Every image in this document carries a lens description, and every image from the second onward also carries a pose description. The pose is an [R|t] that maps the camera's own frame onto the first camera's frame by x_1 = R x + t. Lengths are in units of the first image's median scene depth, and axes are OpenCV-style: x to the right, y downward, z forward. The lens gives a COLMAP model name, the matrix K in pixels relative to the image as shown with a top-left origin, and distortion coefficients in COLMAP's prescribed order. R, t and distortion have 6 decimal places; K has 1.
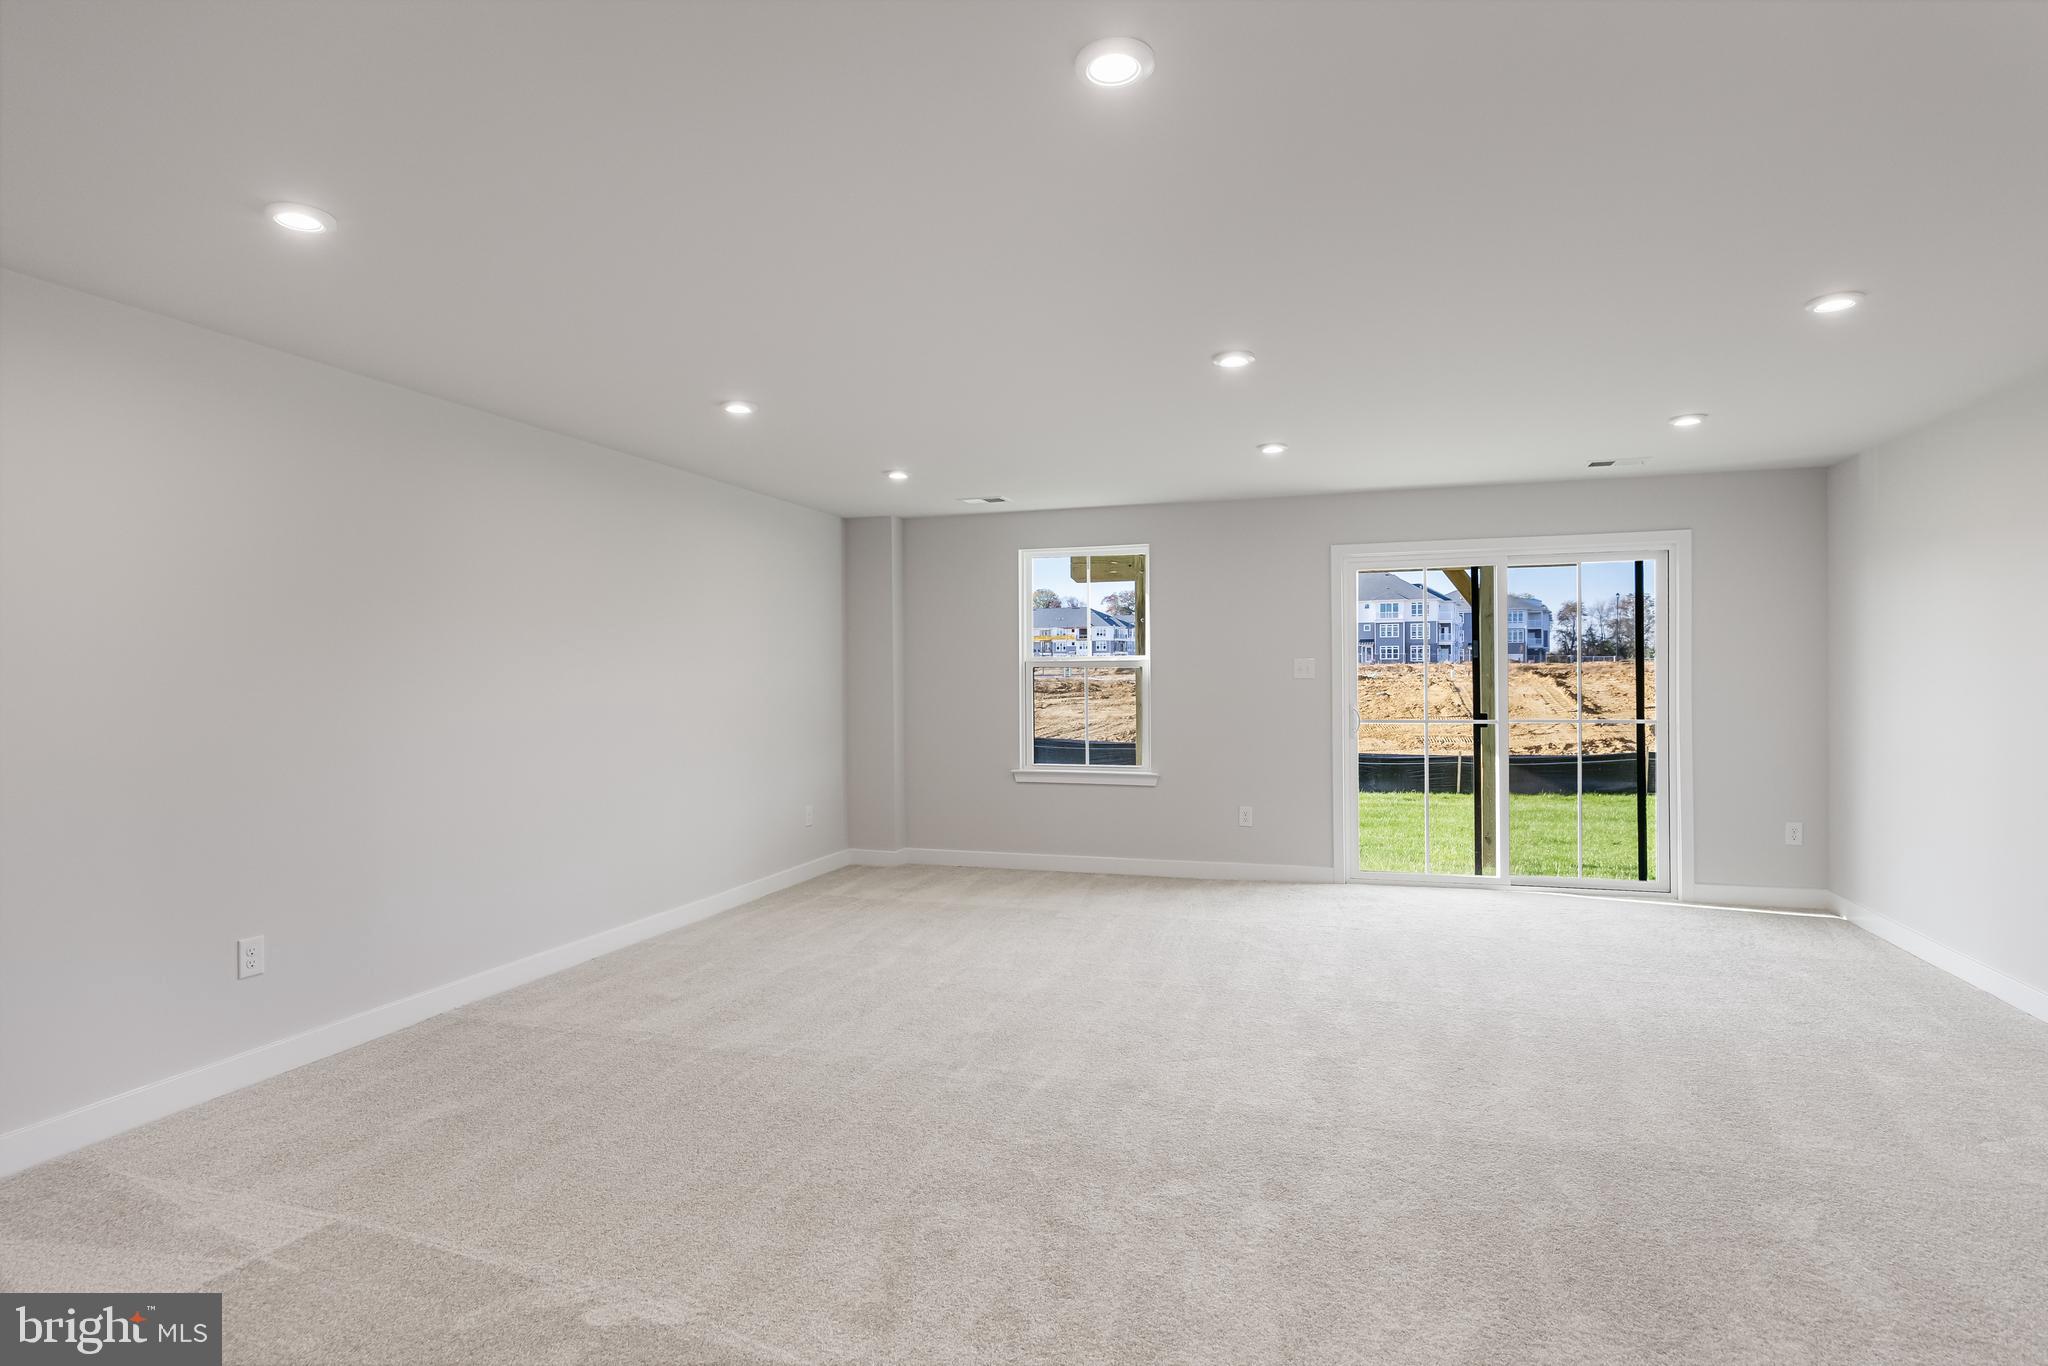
lens RADIAL K [[1031.0, 0, 1050.6], [0, 1031.0, 689.6], [0, 0, 1]] dist [-0.009187, -0.004328]
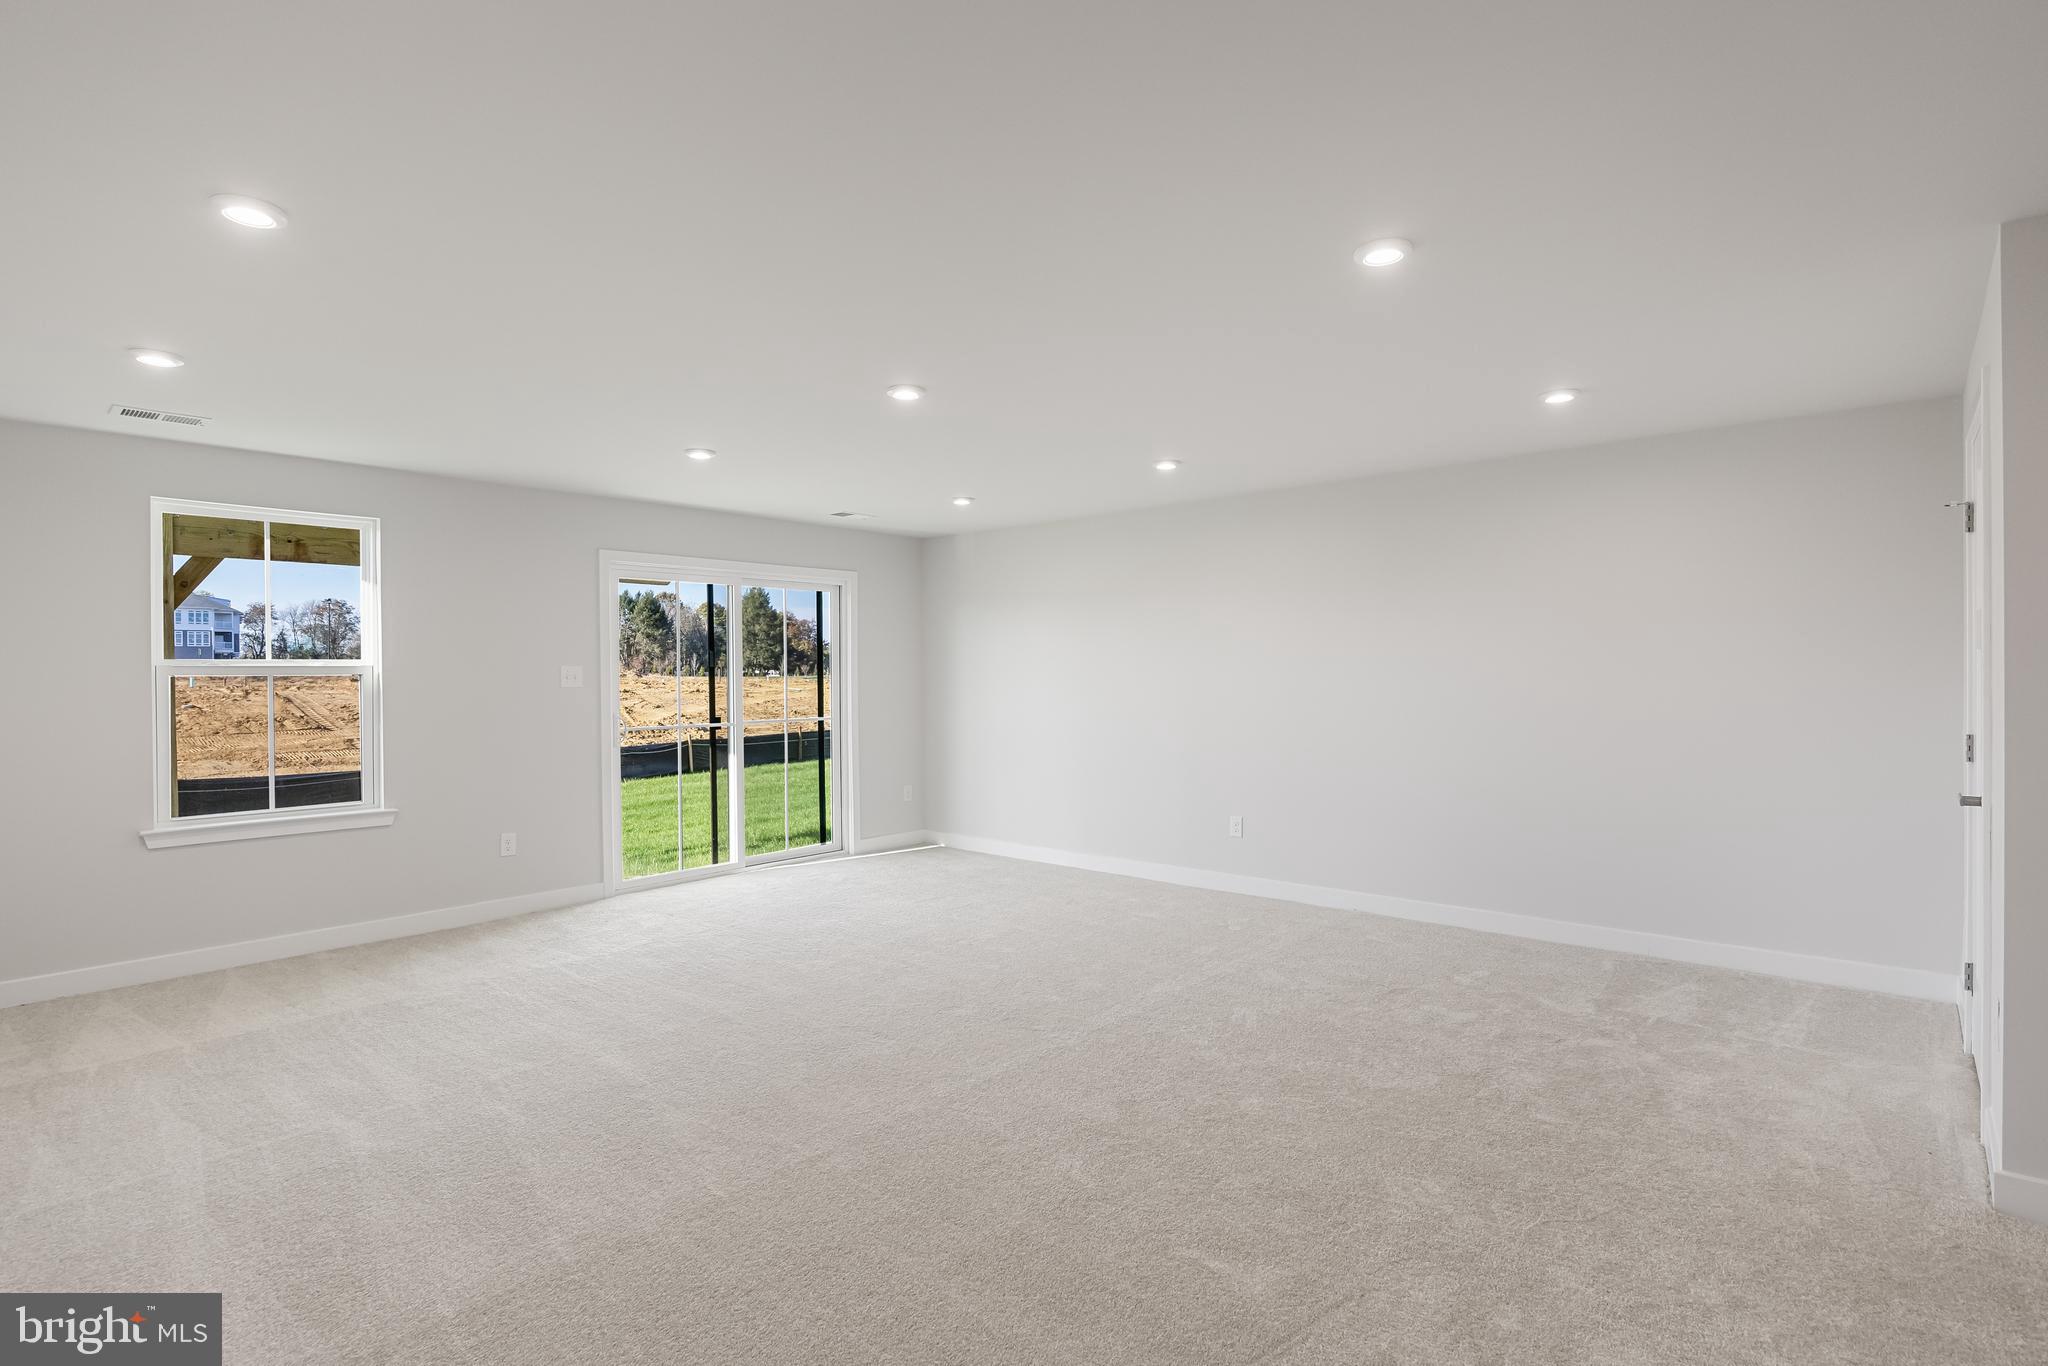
lens RADIAL K [[977.3, 0, 1028.0], [0, 977.3, 674.4], [0, 0, 1]] dist [-0.018841, -0.000668]
pose [[0.415965, 0.001308, 0.909380, -0.379528], [0.018173, 0.999787, -0.009750, -0.006237], [-0.909199, 0.020582, 0.415853, 0.246859]]
